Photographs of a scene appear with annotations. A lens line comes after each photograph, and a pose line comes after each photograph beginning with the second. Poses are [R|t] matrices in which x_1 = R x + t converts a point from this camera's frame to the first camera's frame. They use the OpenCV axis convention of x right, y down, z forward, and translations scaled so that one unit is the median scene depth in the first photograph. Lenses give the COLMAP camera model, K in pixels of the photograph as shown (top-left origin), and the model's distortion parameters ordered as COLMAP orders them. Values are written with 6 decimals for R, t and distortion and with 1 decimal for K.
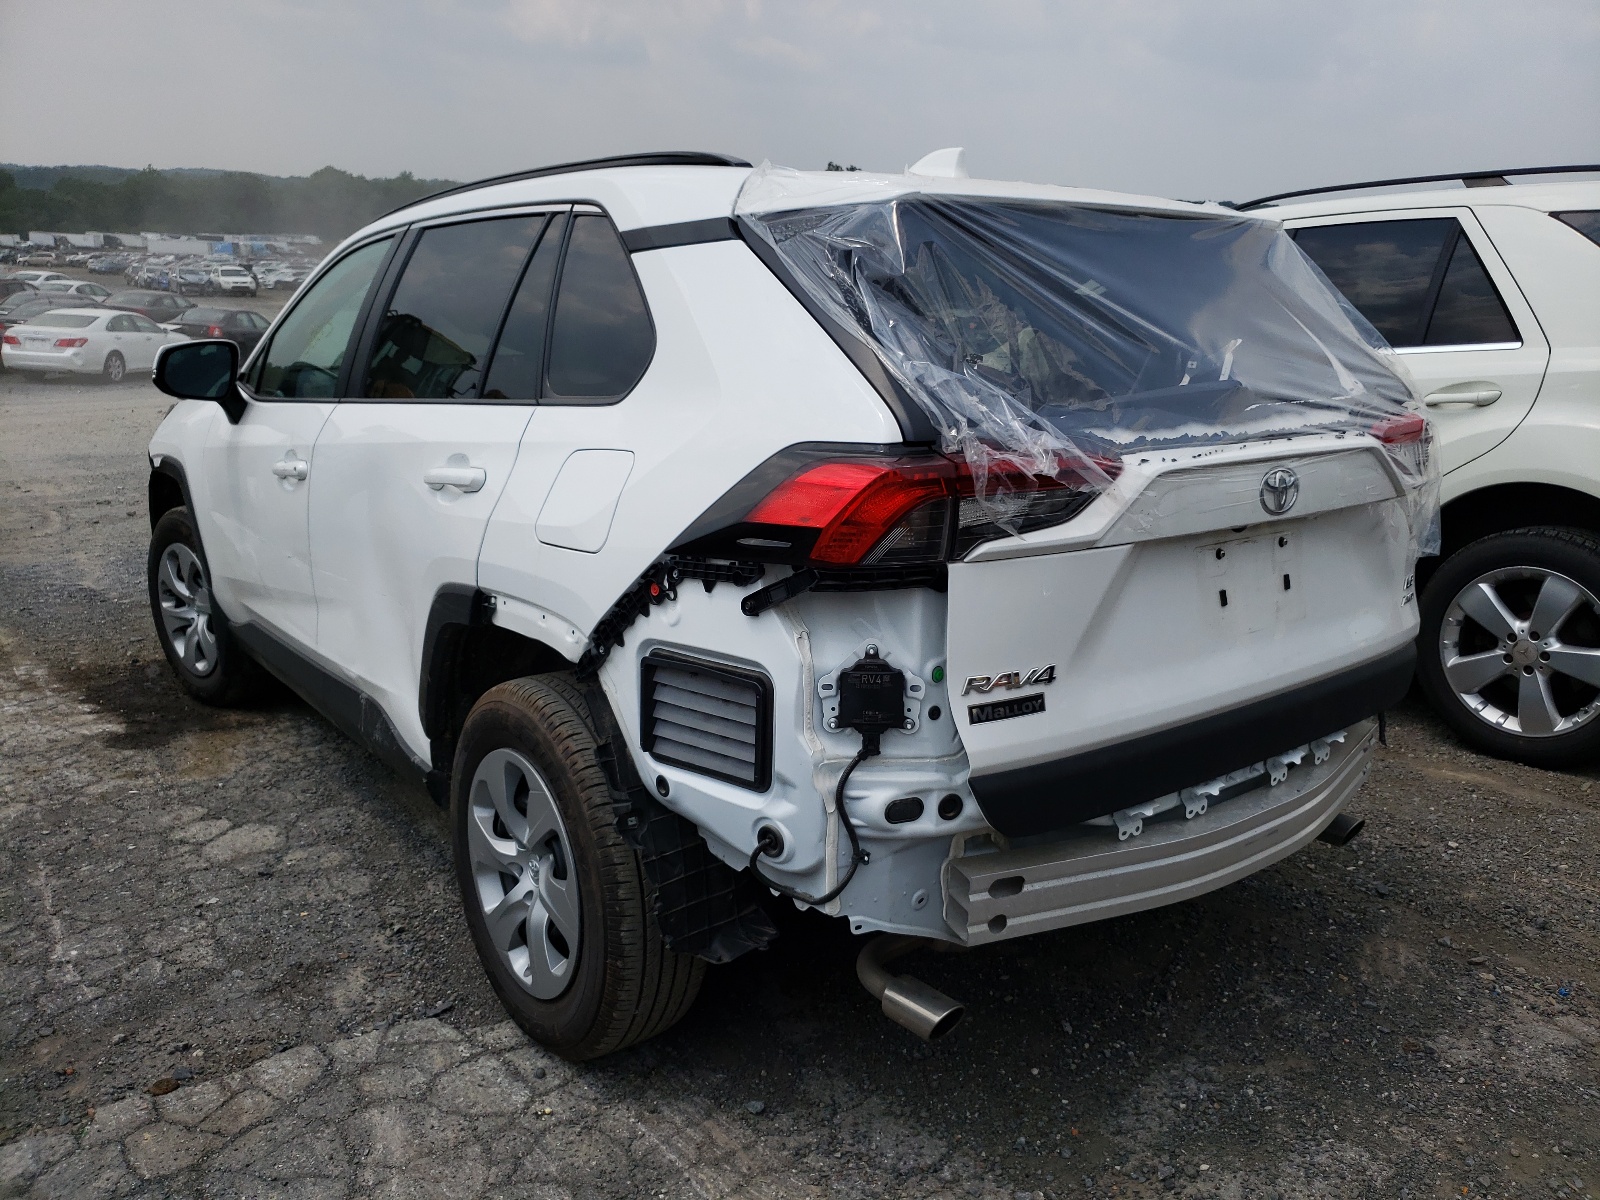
lens RADIAL K [[1282.7, 0, 803.0], [0, 1282.7, 649.3], [0, 0, 1]] dist [0.002423, 0.012495]
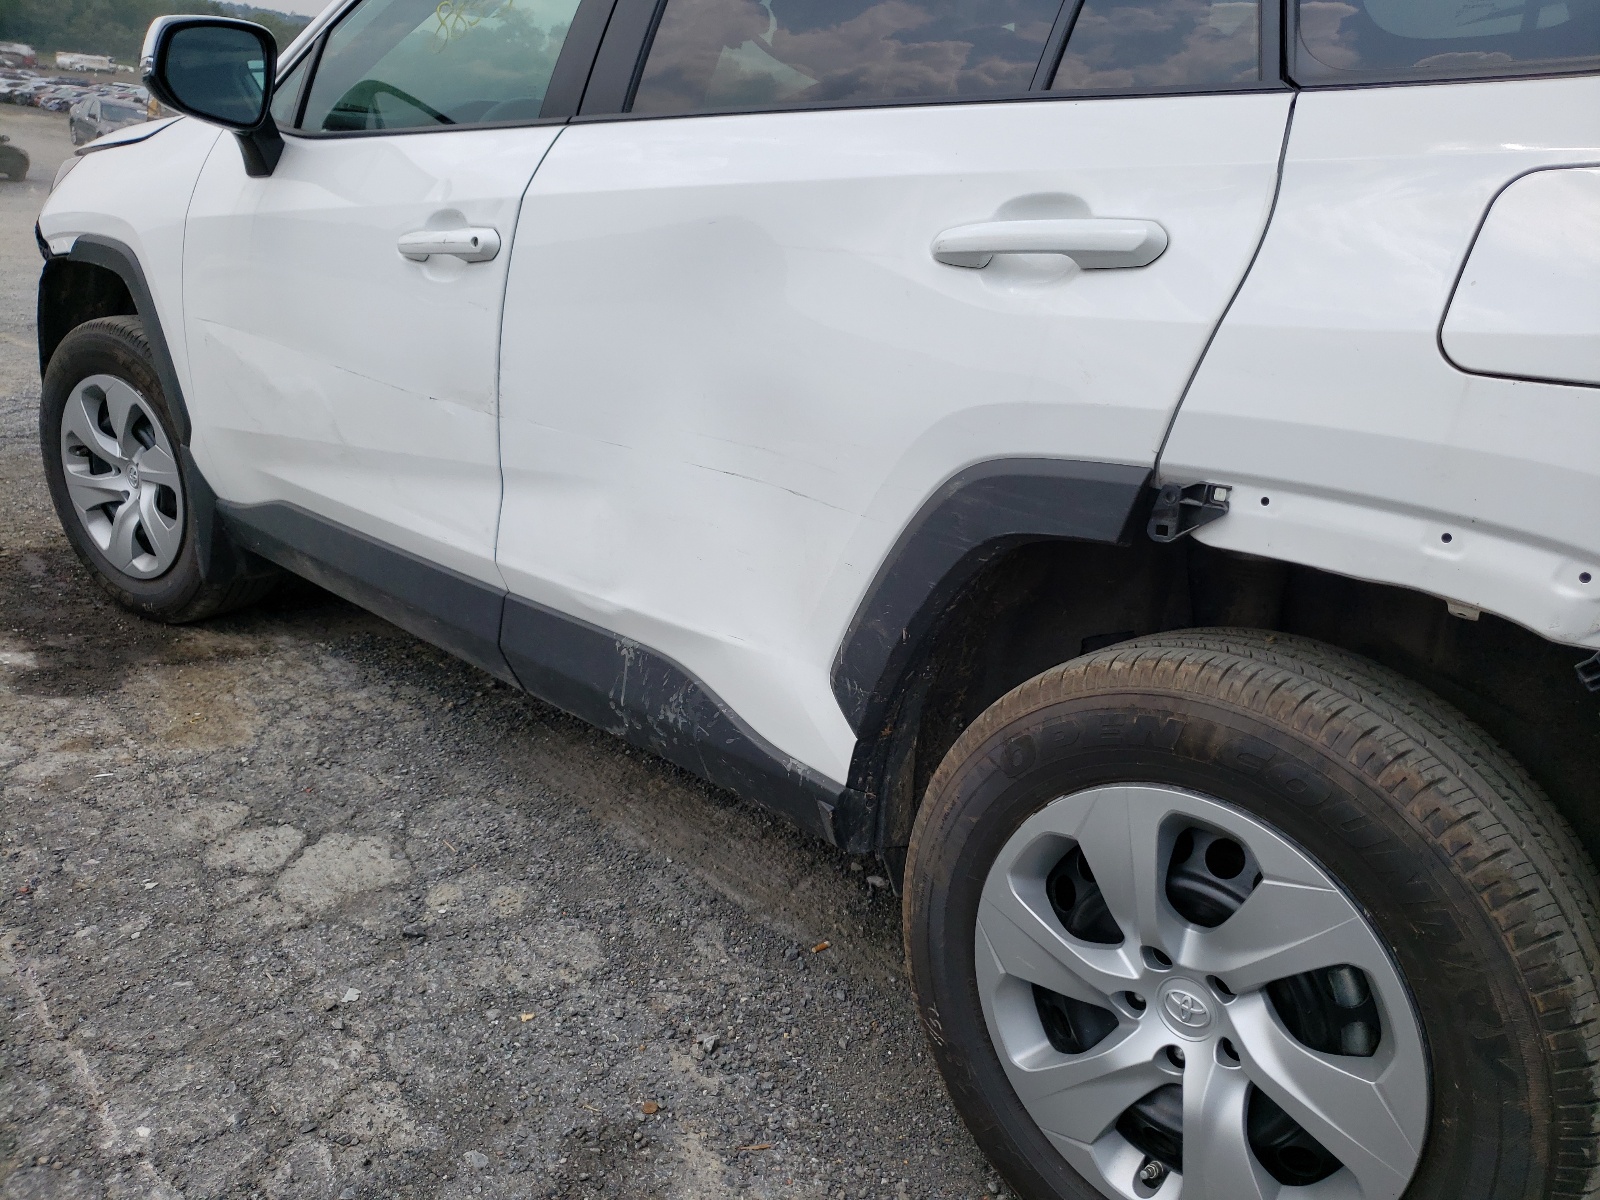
lens RADIAL K [[1282.7, 0, 803.0], [0, 1282.7, 649.3], [0, 0, 1]] dist [0.002423, 0.012495]
pose [[0.984803, 0.005761, 0.173578, -0.316153], [-0.021825, 0.995632, 0.090783, -0.013672], [-0.172297, -0.093191, 0.980627, 0.363043]]
